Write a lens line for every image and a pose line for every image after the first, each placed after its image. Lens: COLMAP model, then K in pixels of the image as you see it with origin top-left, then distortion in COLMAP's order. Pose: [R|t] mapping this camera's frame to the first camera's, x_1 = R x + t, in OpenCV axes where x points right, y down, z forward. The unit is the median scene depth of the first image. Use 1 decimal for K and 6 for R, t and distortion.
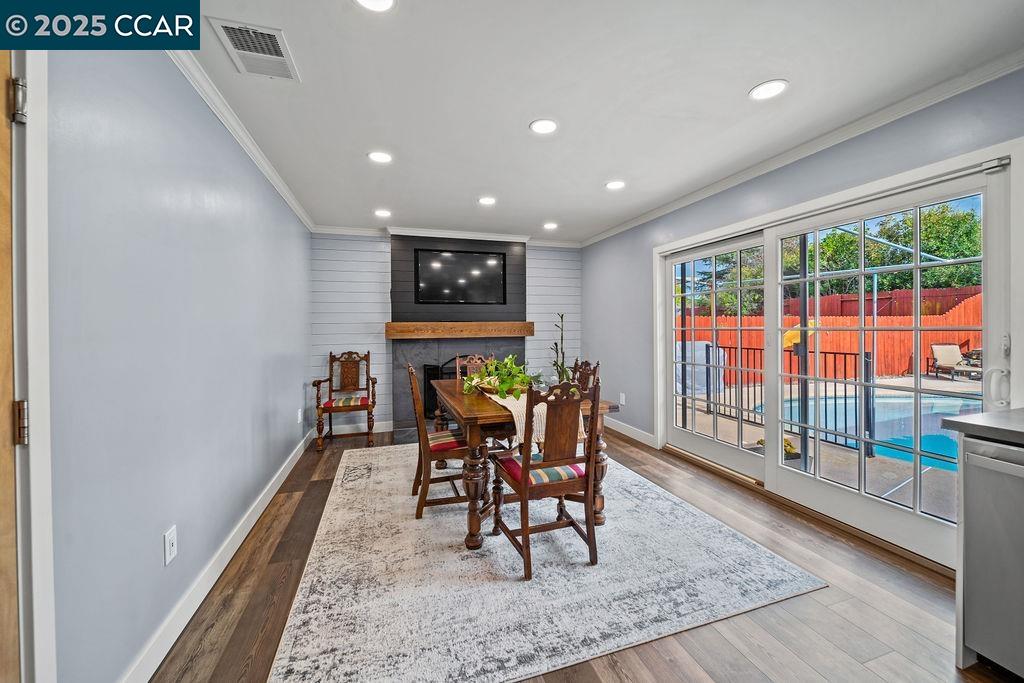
lens RADIAL K [[394.5, 0, 514.4], [0, 394.5, 331.9], [0, 0, 1]] dist [-0.001675, -0.000104]
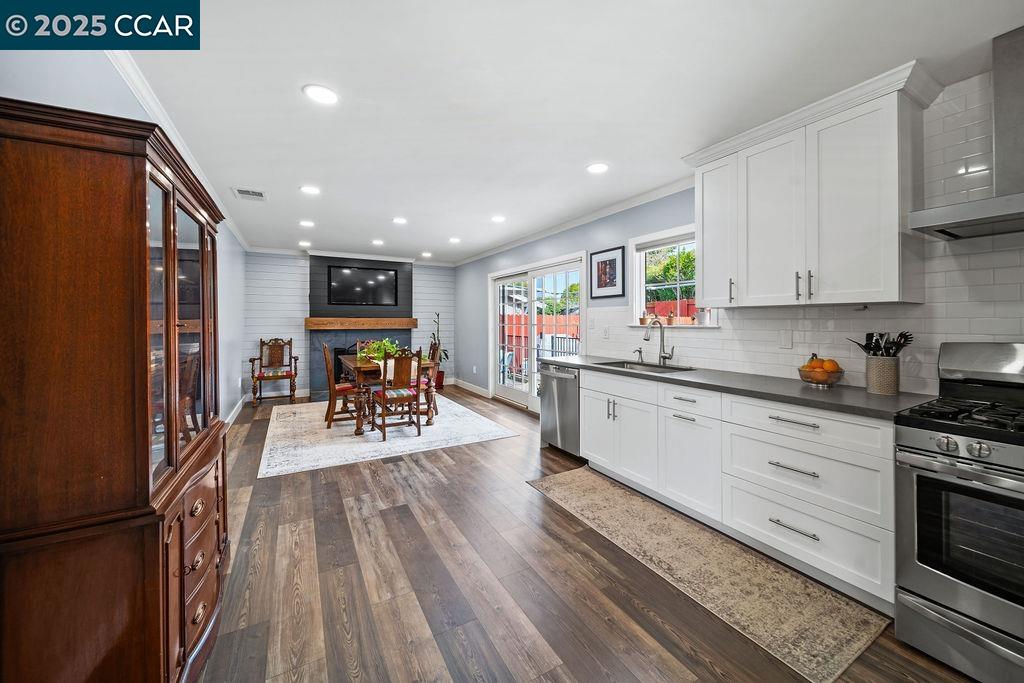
lens RADIAL K [[390.1, 0, 523.1], [0, 390.1, 325.9], [0, 0, 1]] dist [-0.000338, -0.000015]
pose [[0.976354, 0.009692, 0.215960, 0.134271], [-0.009197, 0.999952, -0.003301, 0.002779], [-0.215982, 0.001237, 0.976397, -0.532840]]
